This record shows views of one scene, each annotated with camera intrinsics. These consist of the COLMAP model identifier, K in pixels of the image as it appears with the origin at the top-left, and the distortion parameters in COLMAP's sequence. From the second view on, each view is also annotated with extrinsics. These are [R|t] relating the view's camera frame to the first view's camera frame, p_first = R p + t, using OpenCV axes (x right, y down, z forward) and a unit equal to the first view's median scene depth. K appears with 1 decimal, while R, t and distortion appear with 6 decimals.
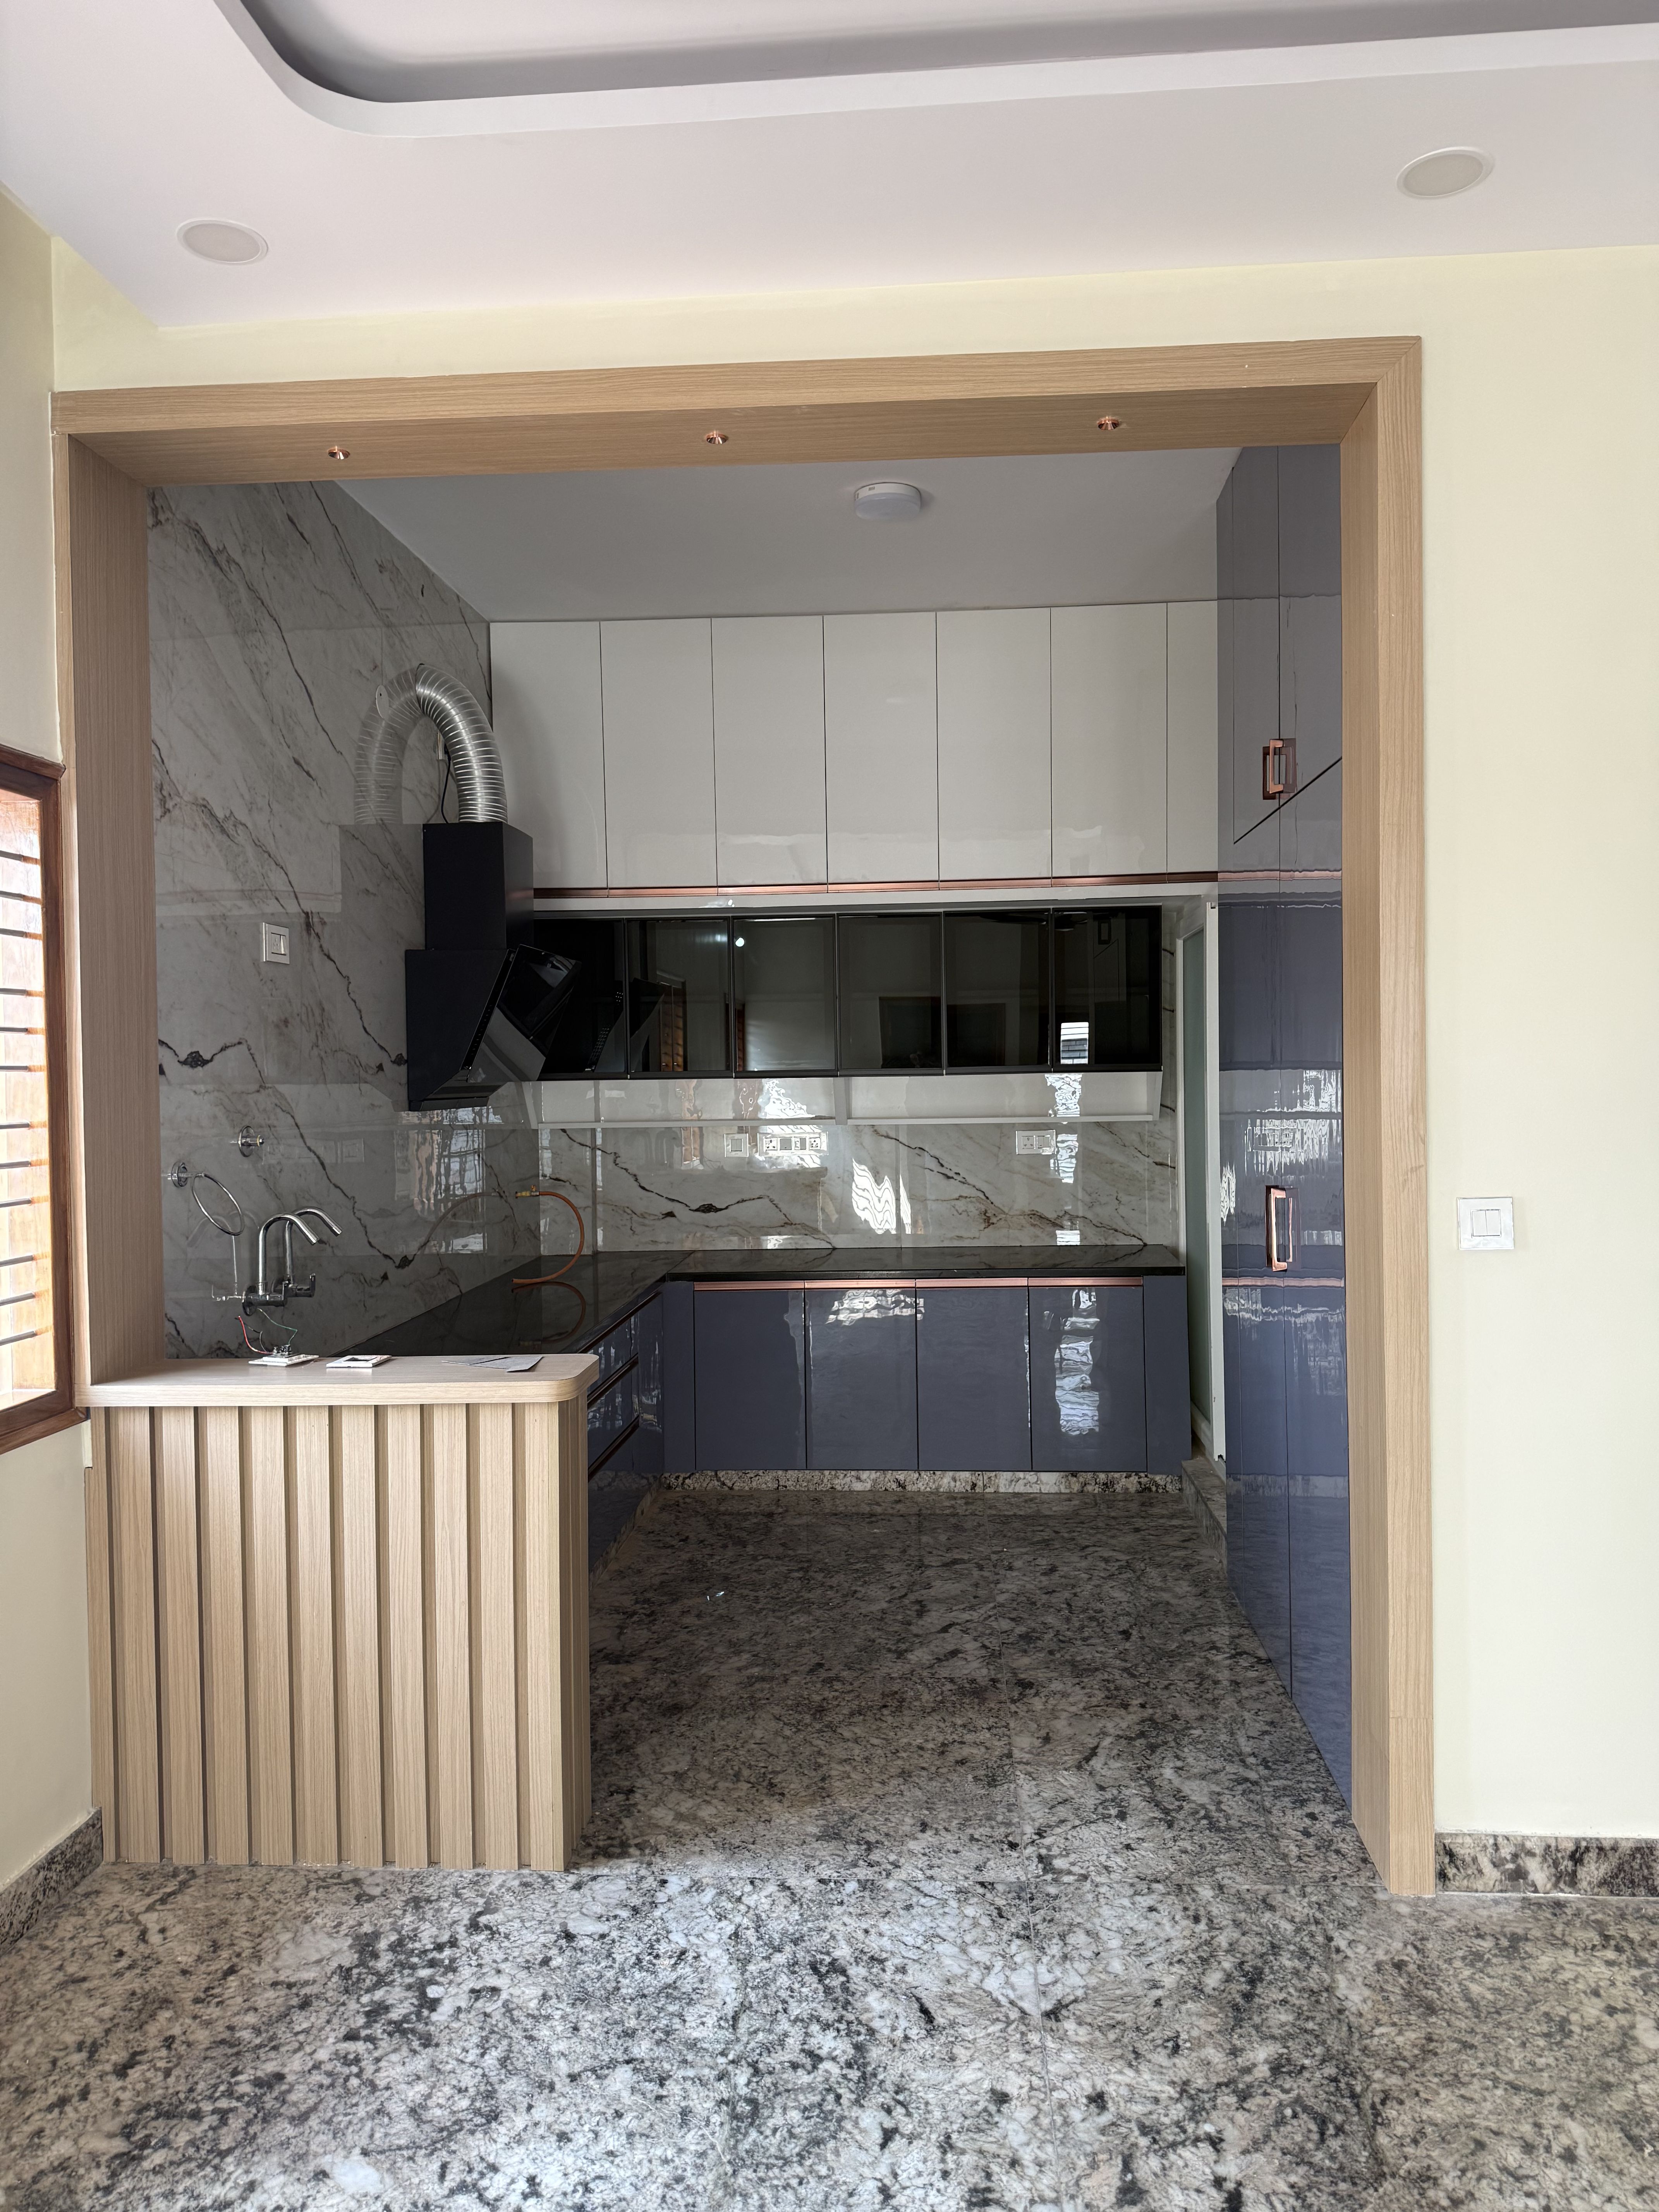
lens RADIAL K [[1563.4, 0, 831.7], [0, 1563.4, 1100.9], [0, 0, 1]] dist [-0.000206, -0.034796]
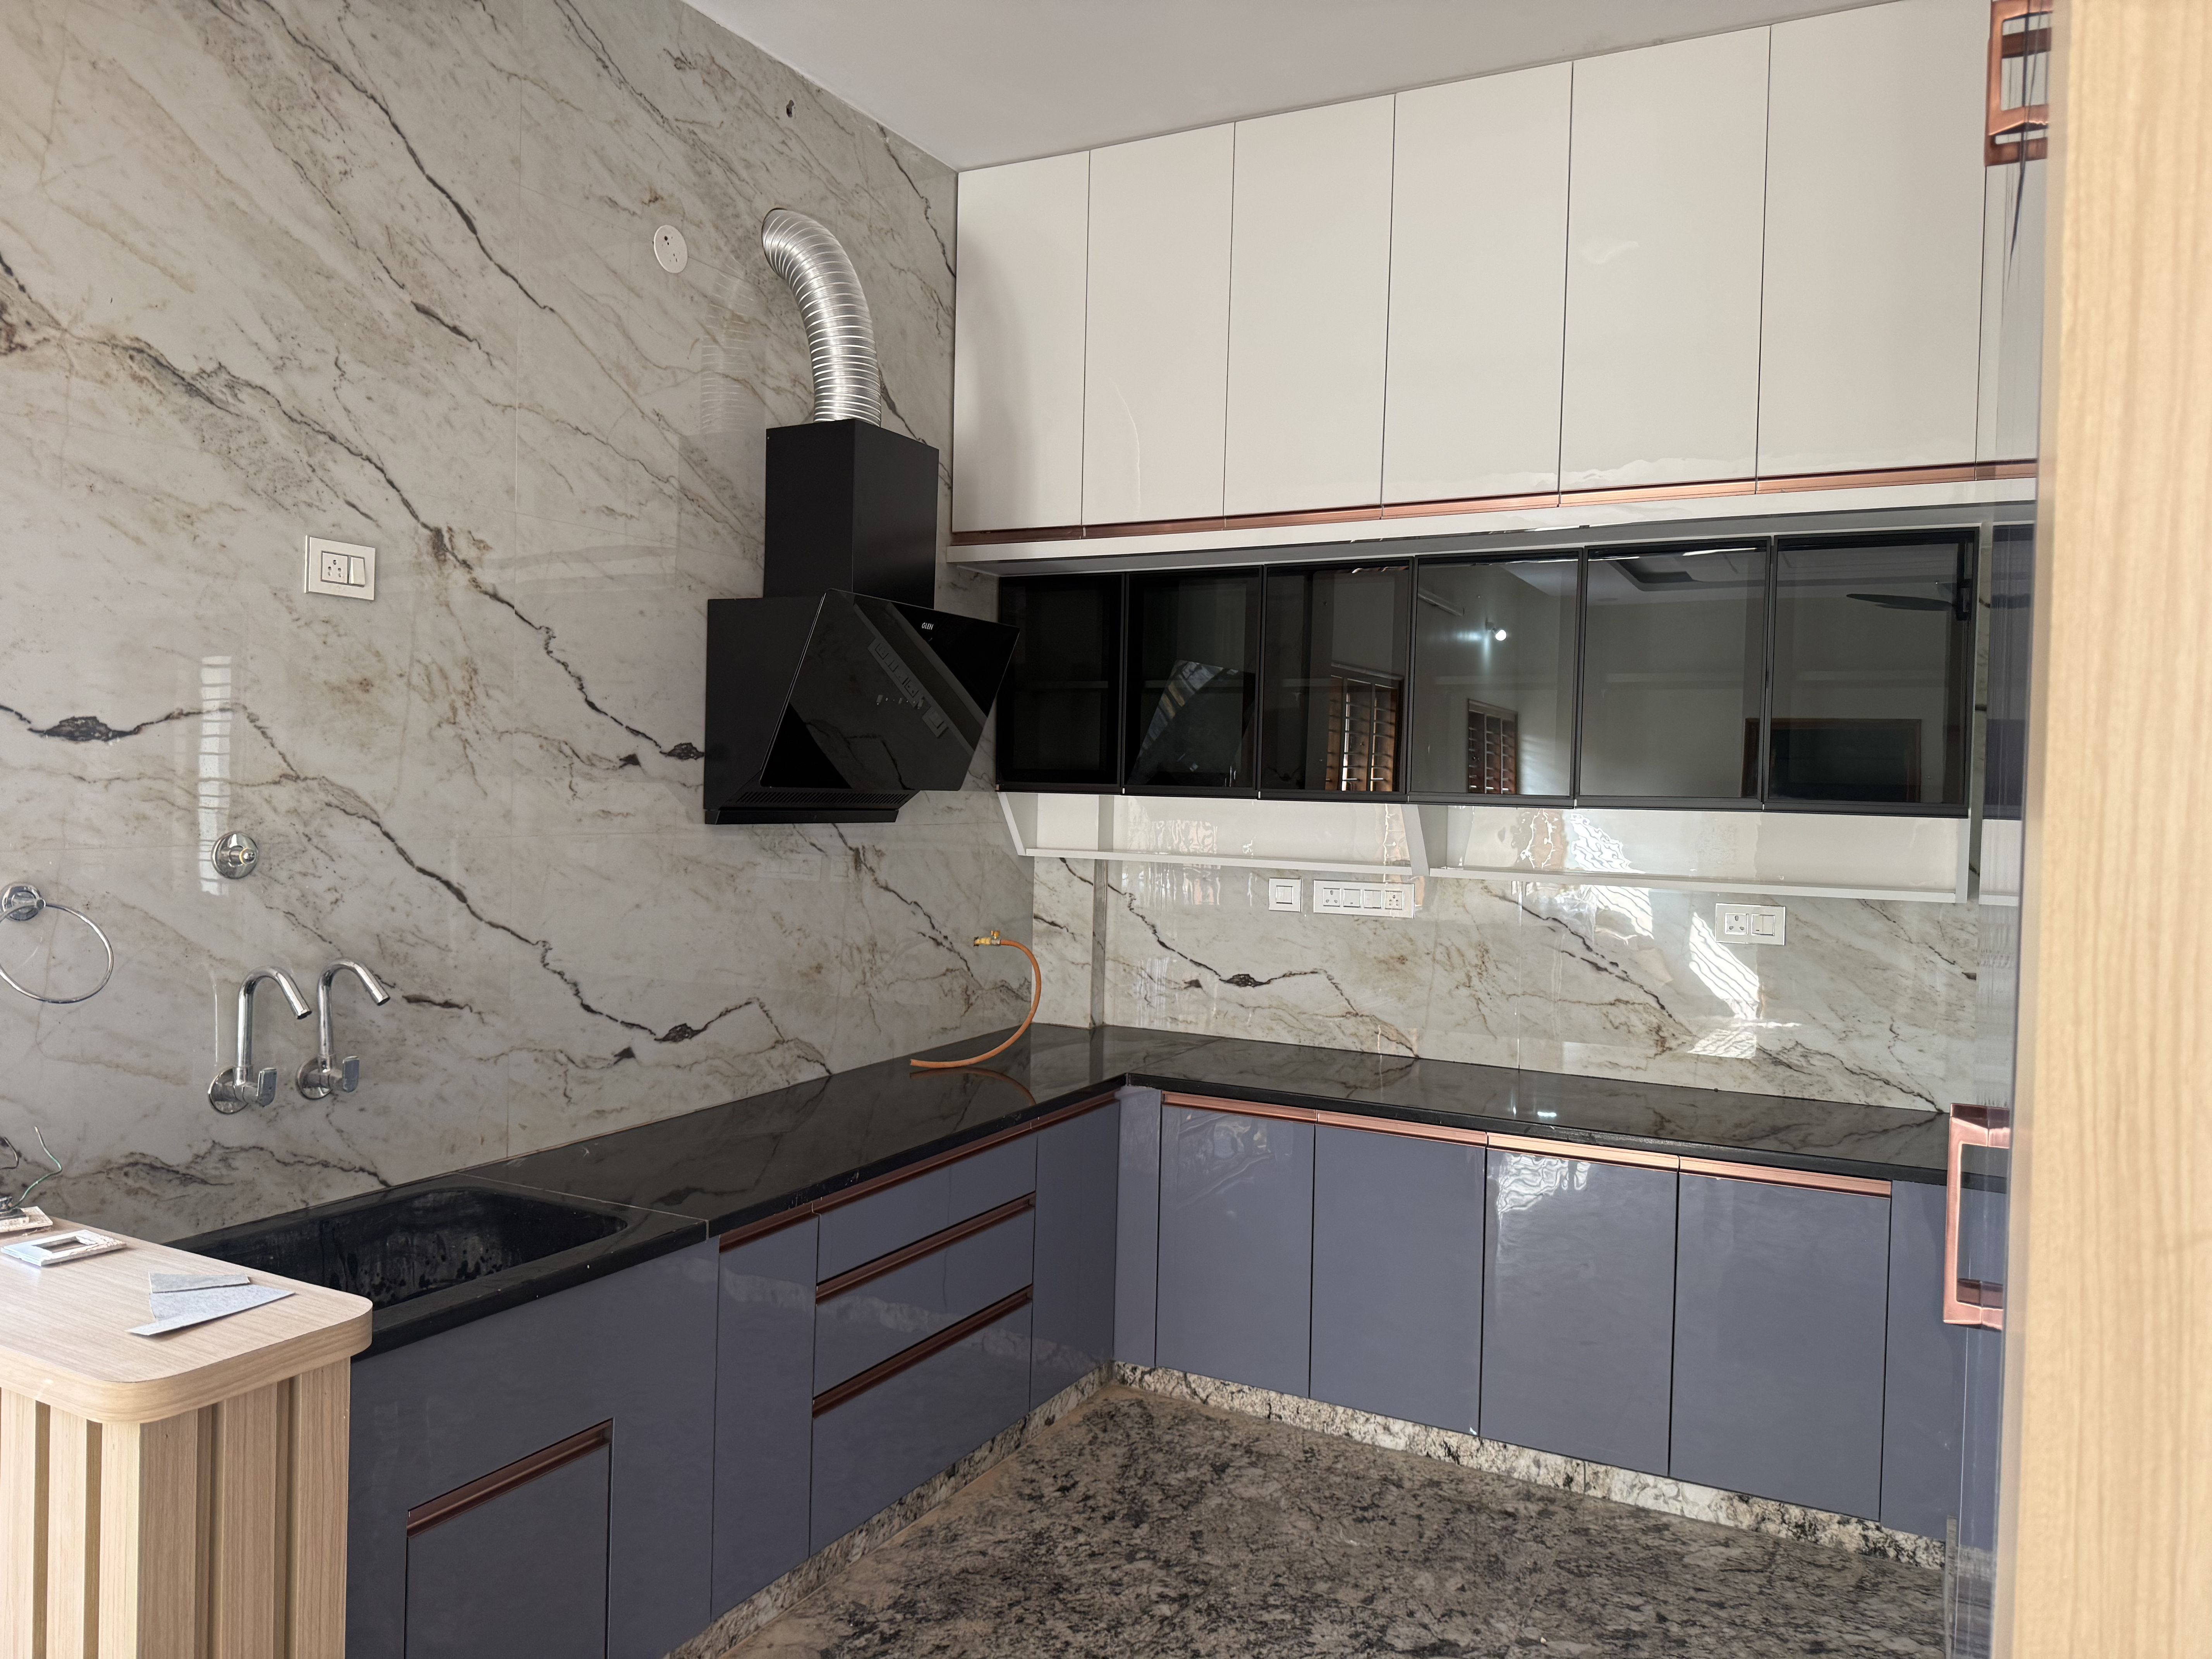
lens RADIAL K [[1563.4, 0, 1089.8], [0, 1563.4, 808.6], [0, 0, 1]] dist [-0.000206, -0.034796]
pose [[0.909473, 0.045653, -0.413249, 0.161913], [-0.048822, 0.998803, 0.002894, -0.009471], [0.412886, 0.017543, 0.910614, 0.363775]]
